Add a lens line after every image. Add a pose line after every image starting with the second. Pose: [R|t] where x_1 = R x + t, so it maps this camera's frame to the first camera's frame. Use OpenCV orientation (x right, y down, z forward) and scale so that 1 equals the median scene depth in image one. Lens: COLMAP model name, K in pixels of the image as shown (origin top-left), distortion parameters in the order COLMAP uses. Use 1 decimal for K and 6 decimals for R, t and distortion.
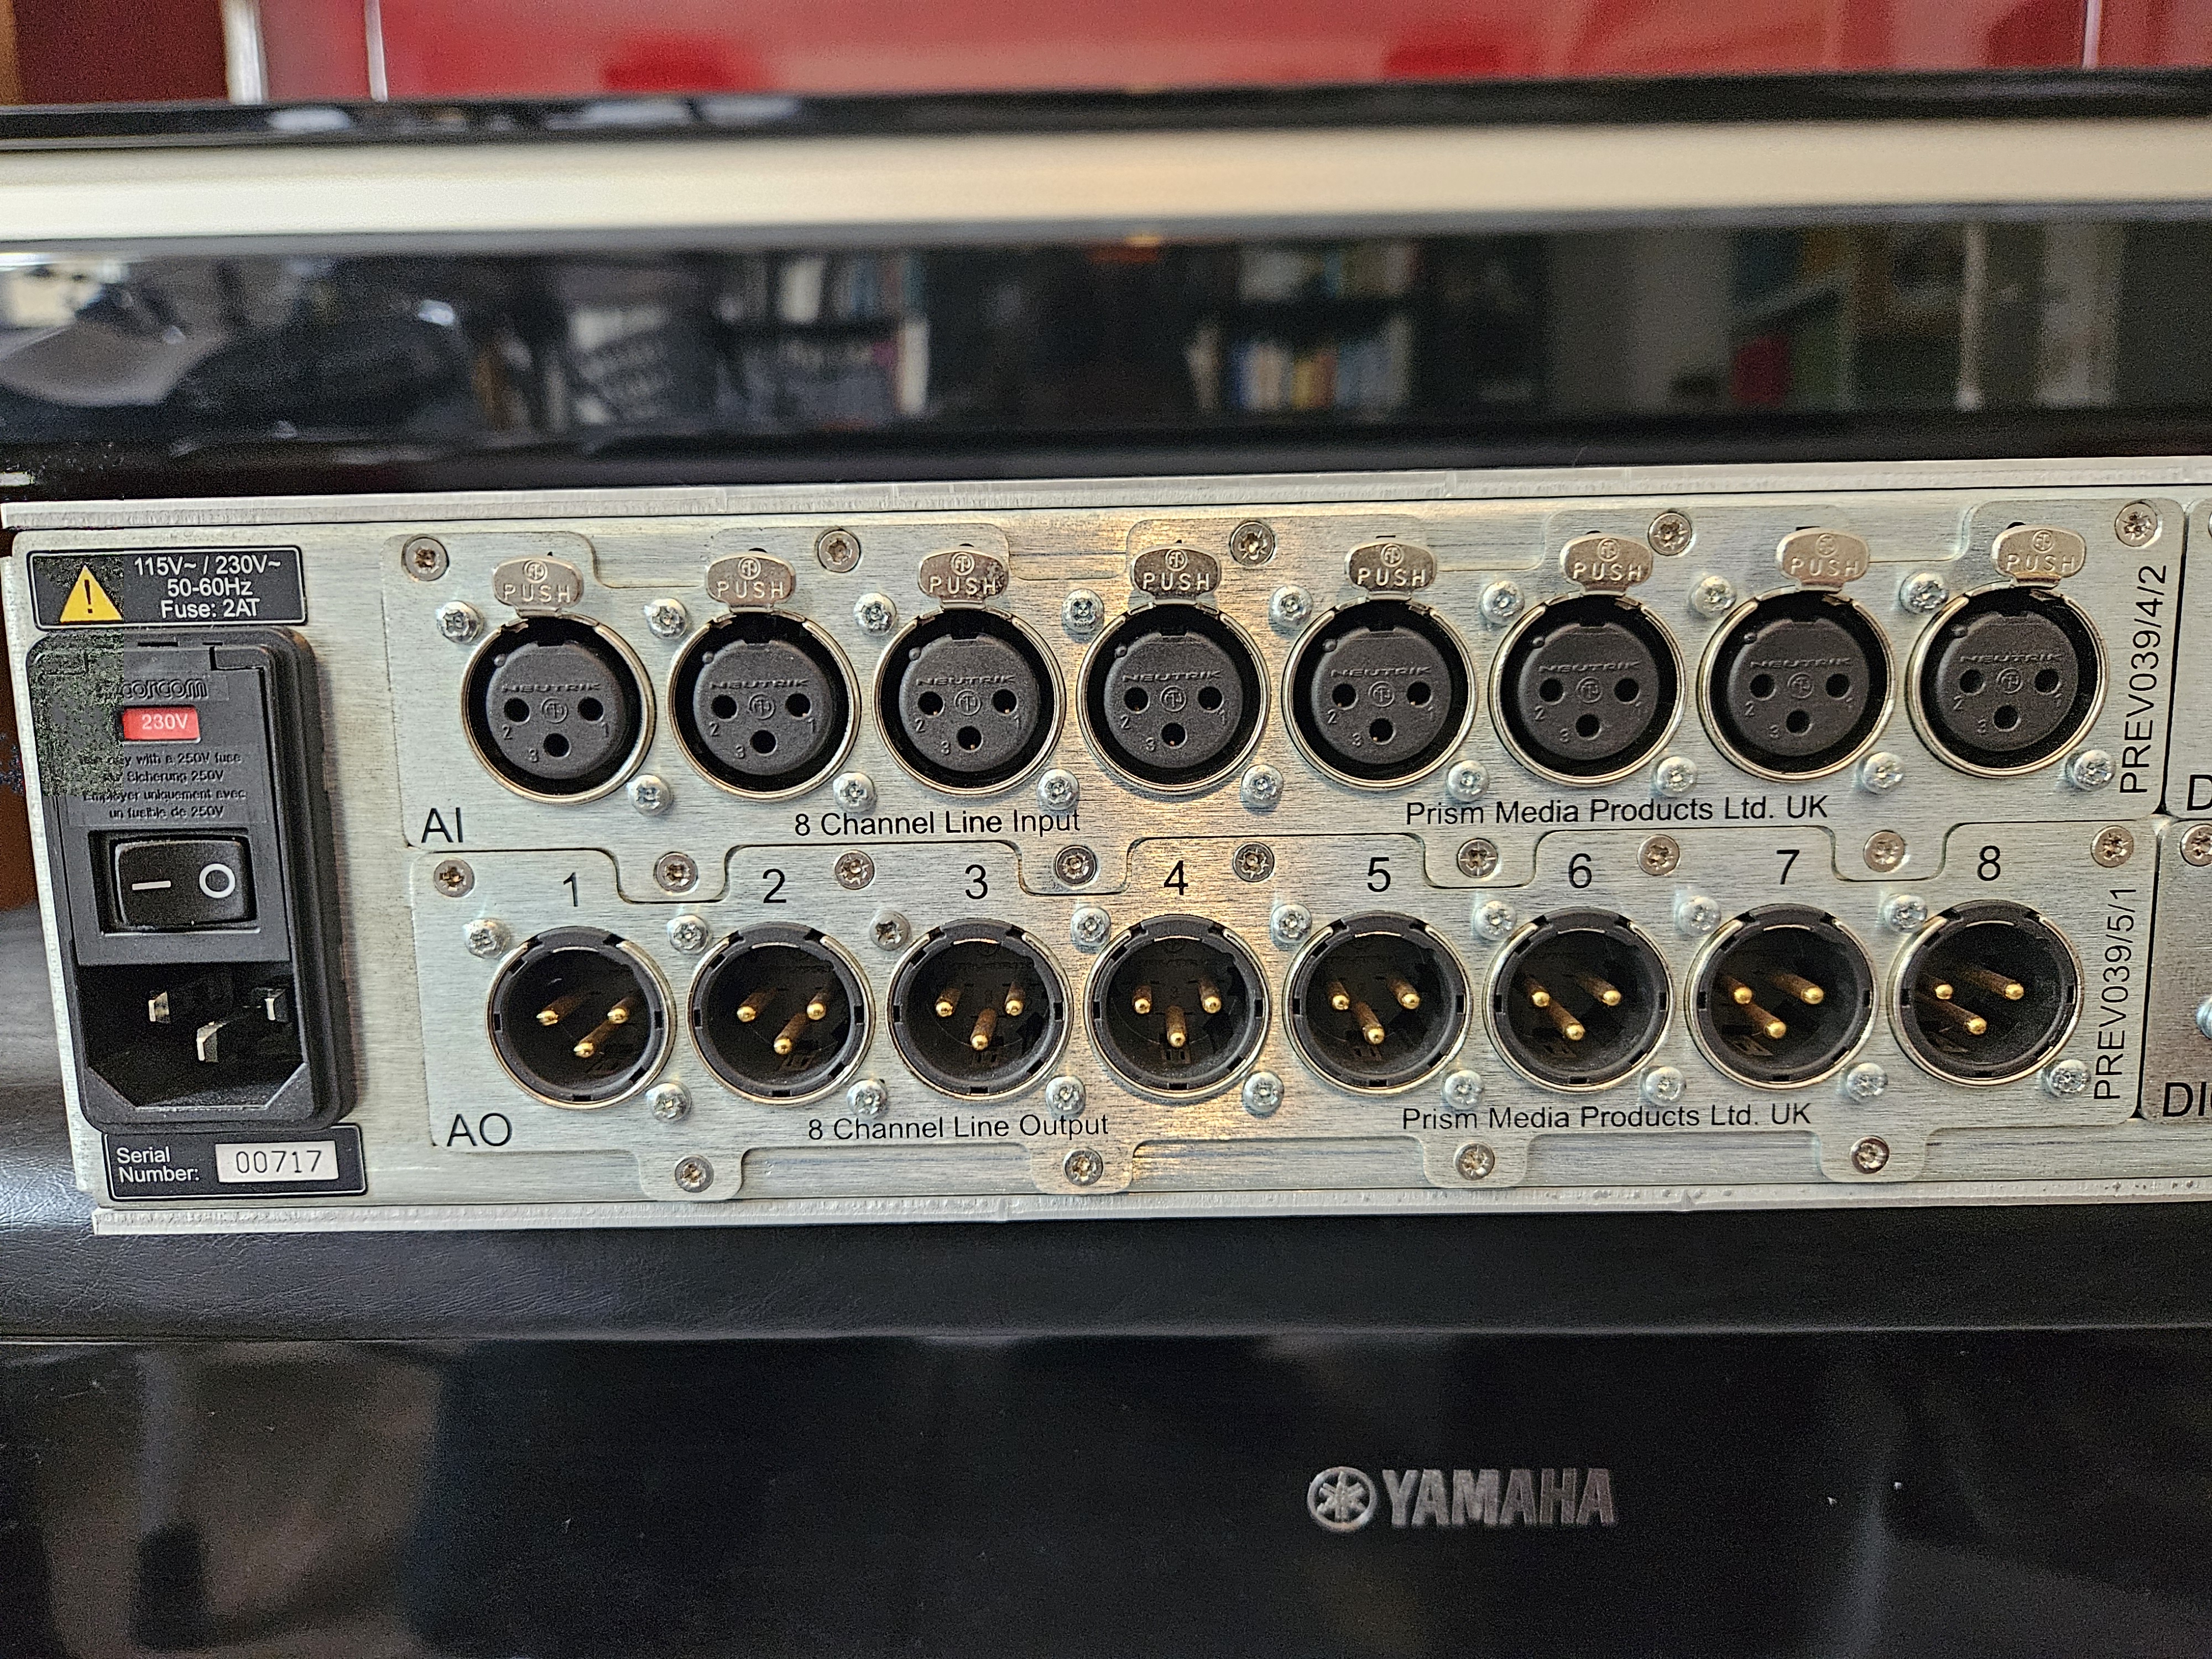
lens RADIAL K [[1468.0, 0, 1104.6], [0, 1468.0, 811.8], [0, 0, 1]] dist [0.032091, -0.023567]
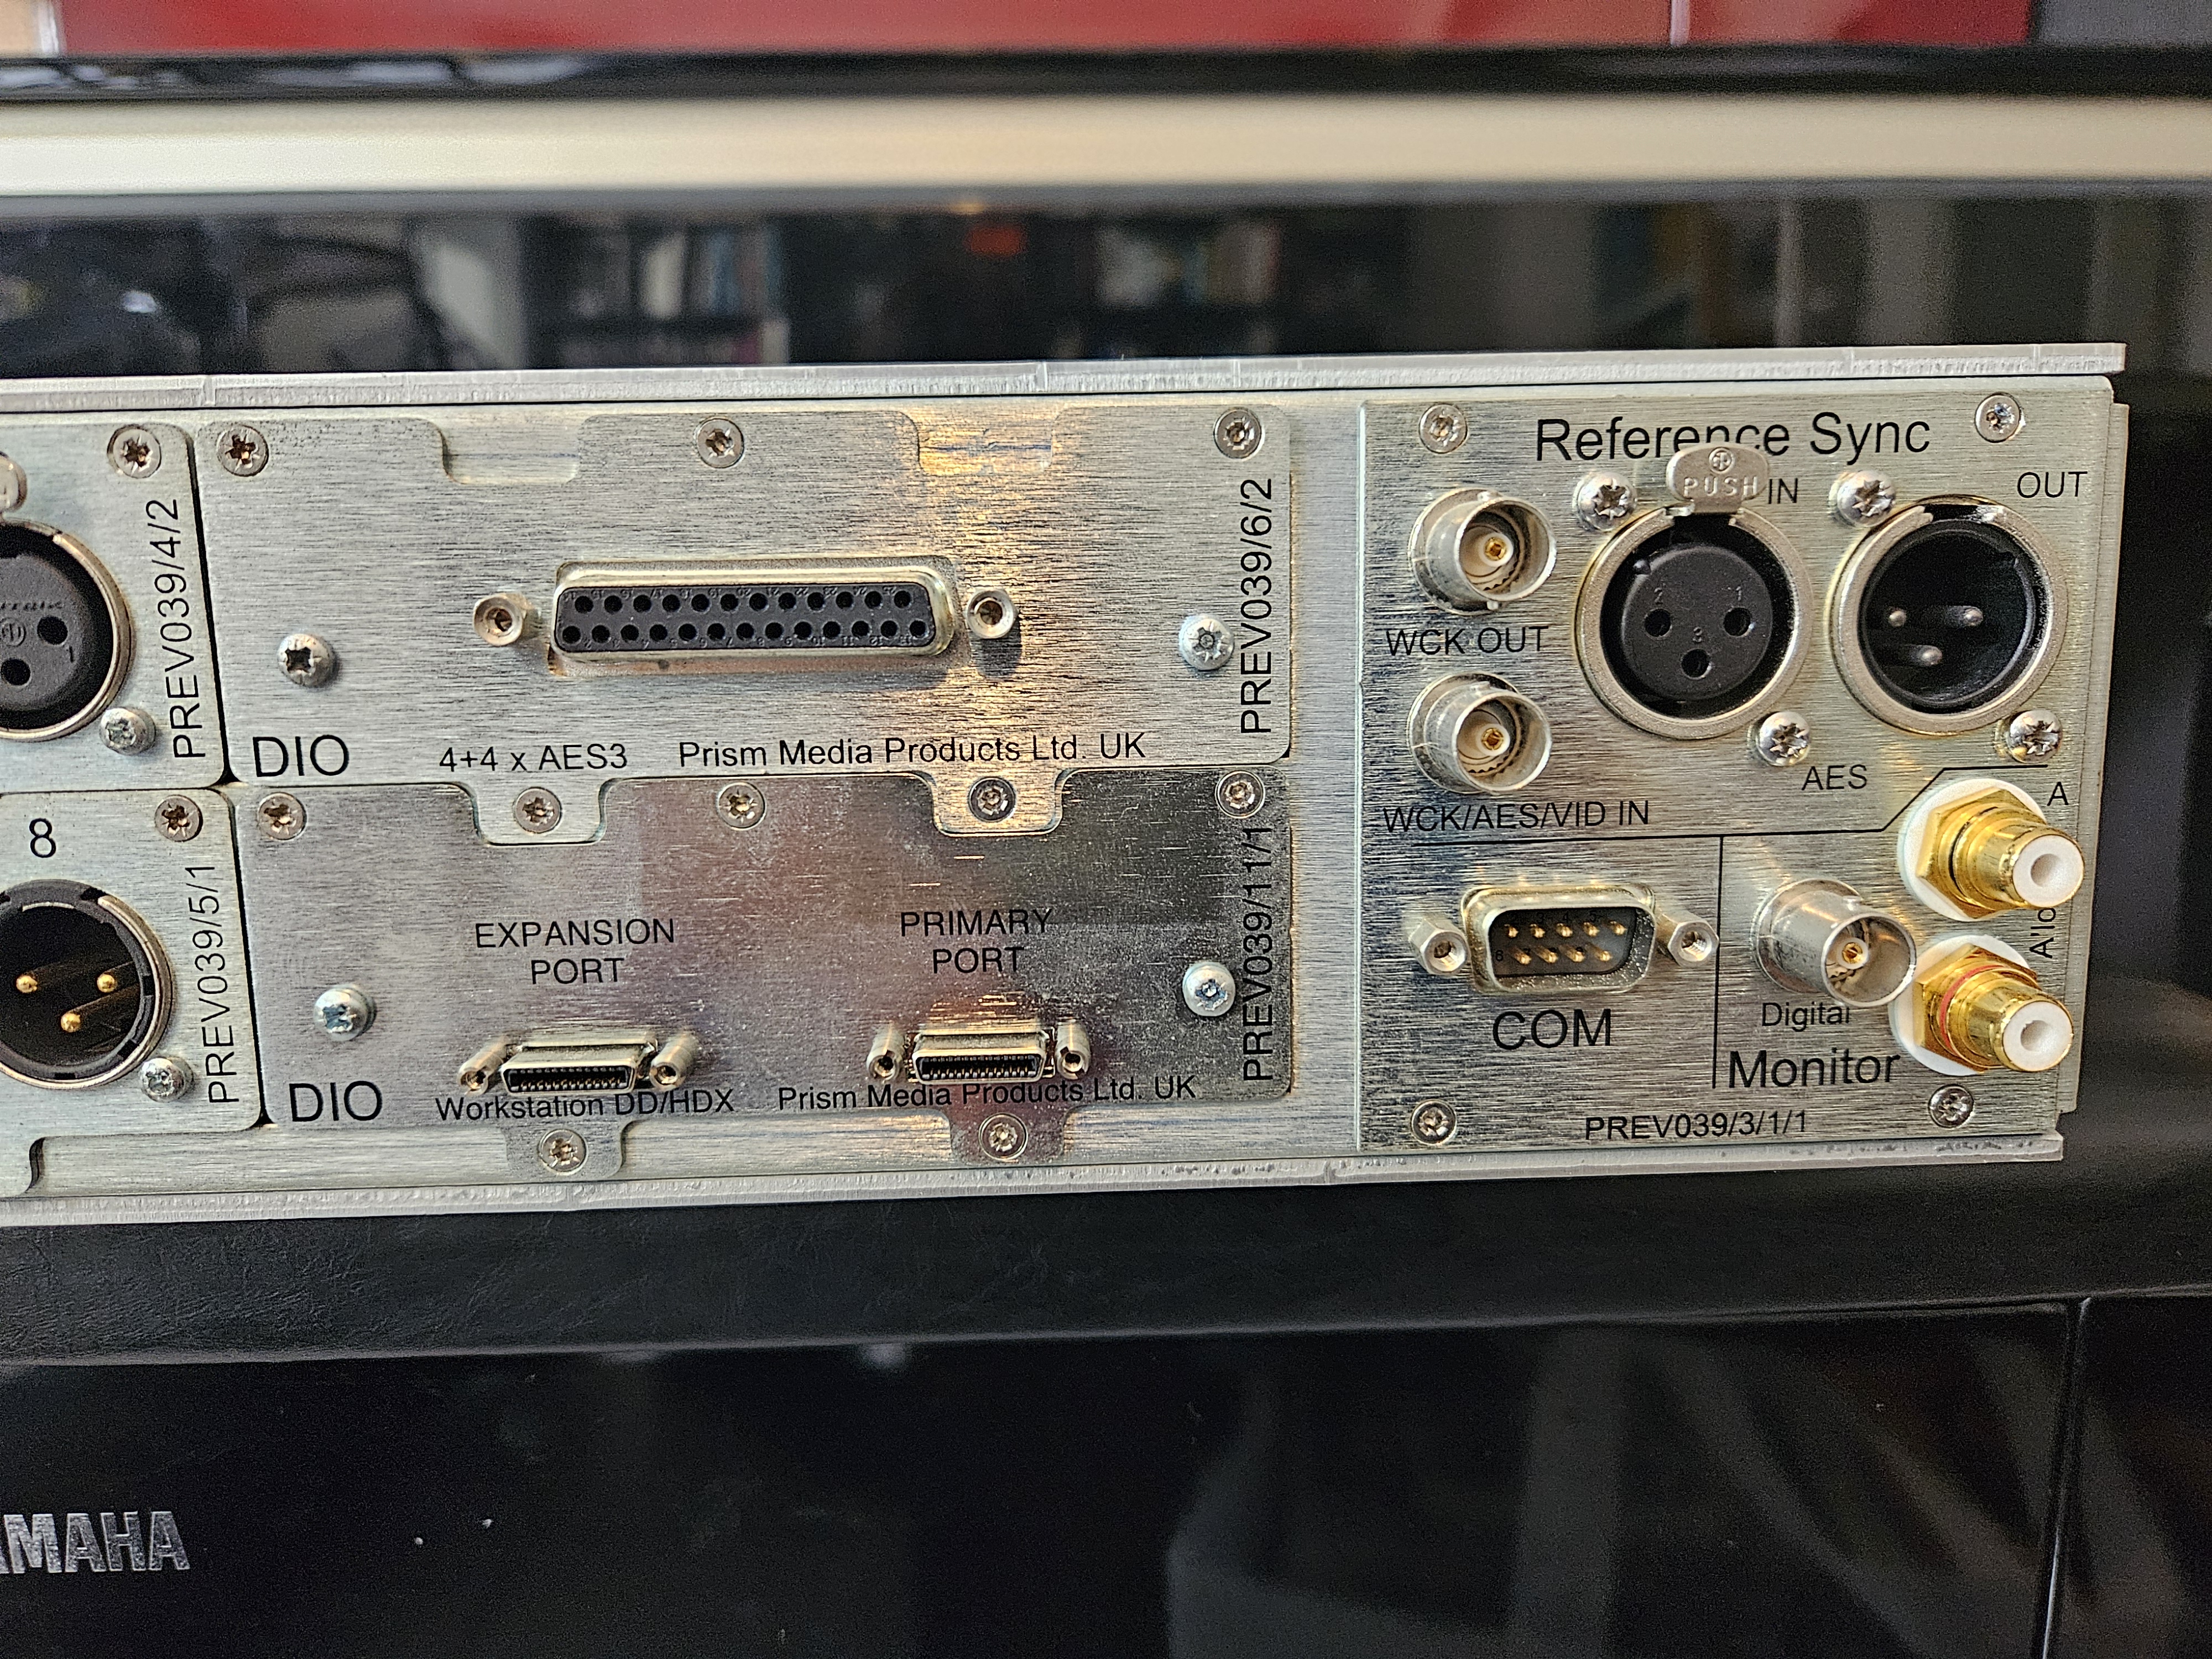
lens RADIAL K [[1468.0, 0, 1123.0], [0, 1468.0, 810.7], [0, 0, 1]] dist [0.032091, -0.023567]
pose [[0.998951, -0.006580, 0.045323, 1.184101], [0.006131, 0.999931, 0.010041, 0.013231], [-0.045386, -0.009752, 0.998922, 0.087581]]
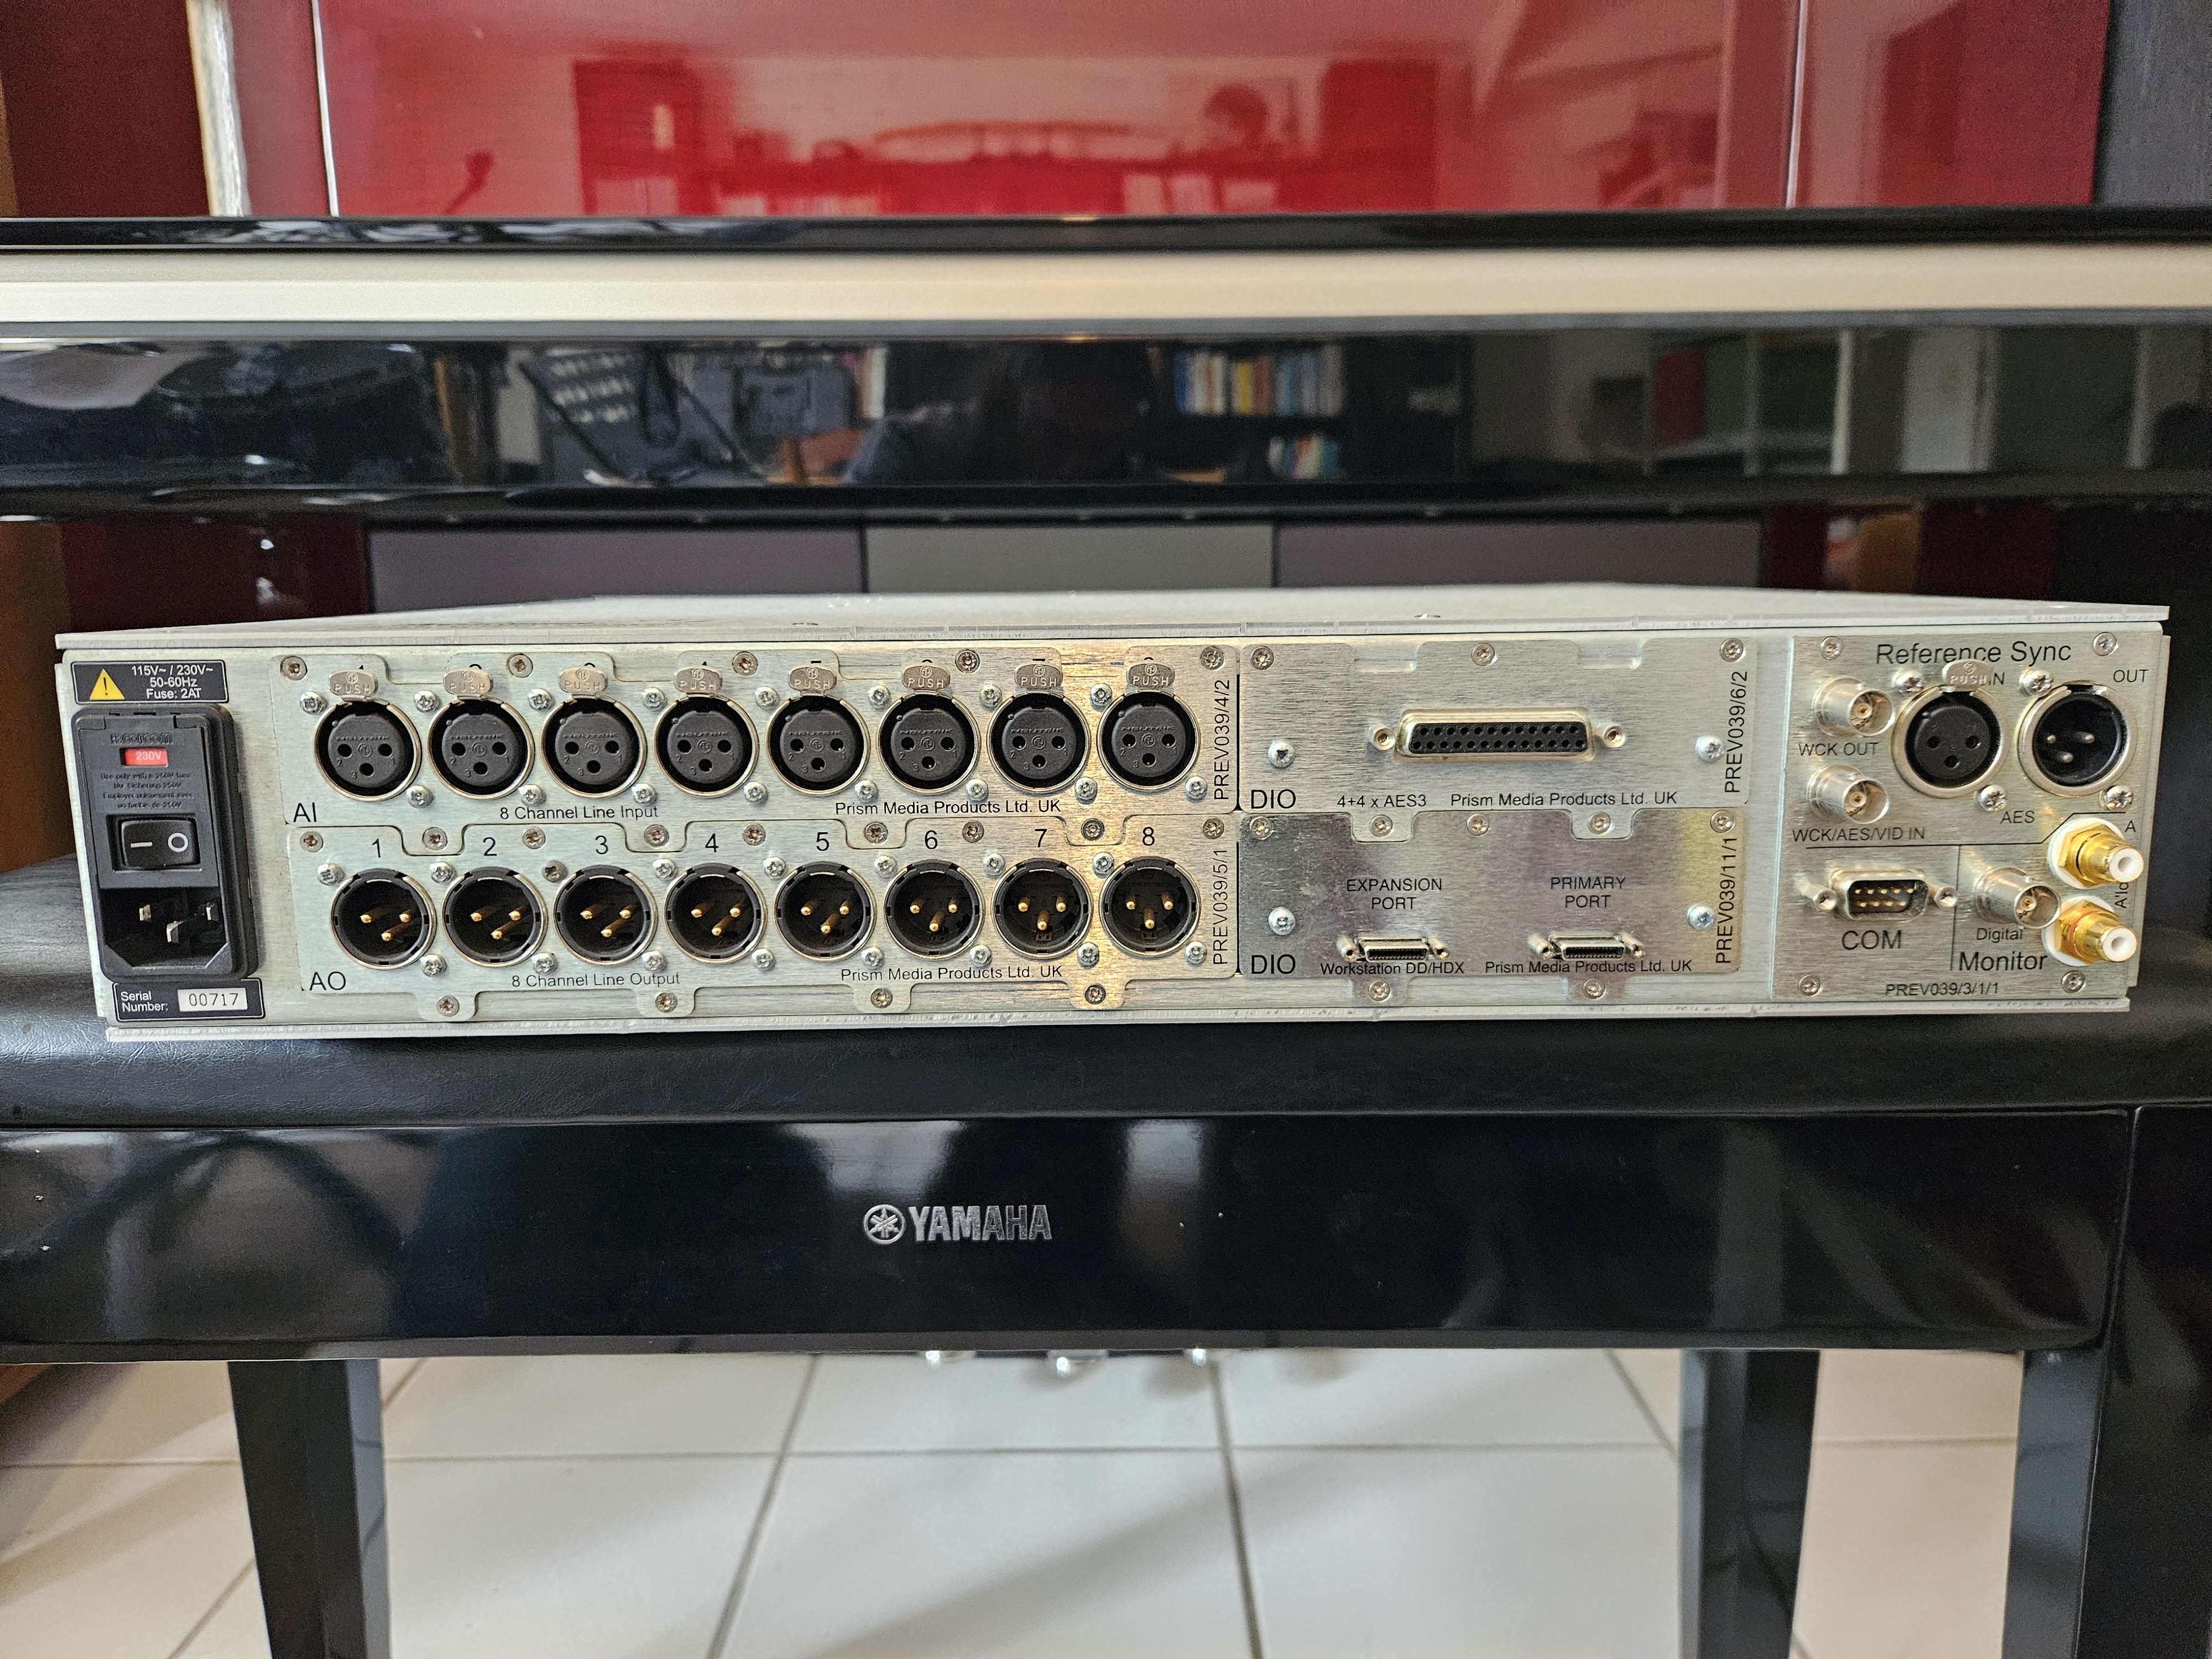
lens RADIAL K [[1468.0, 0, 1107.8], [0, 1468.0, 793.1], [0, 0, 1]] dist [0.032091, -0.023567]
pose [[0.999793, 0.004720, 0.019810, 0.501552], [-0.004981, 0.999902, 0.013108, -0.042926], [-0.019747, -0.013204, 0.999718, -0.833430]]
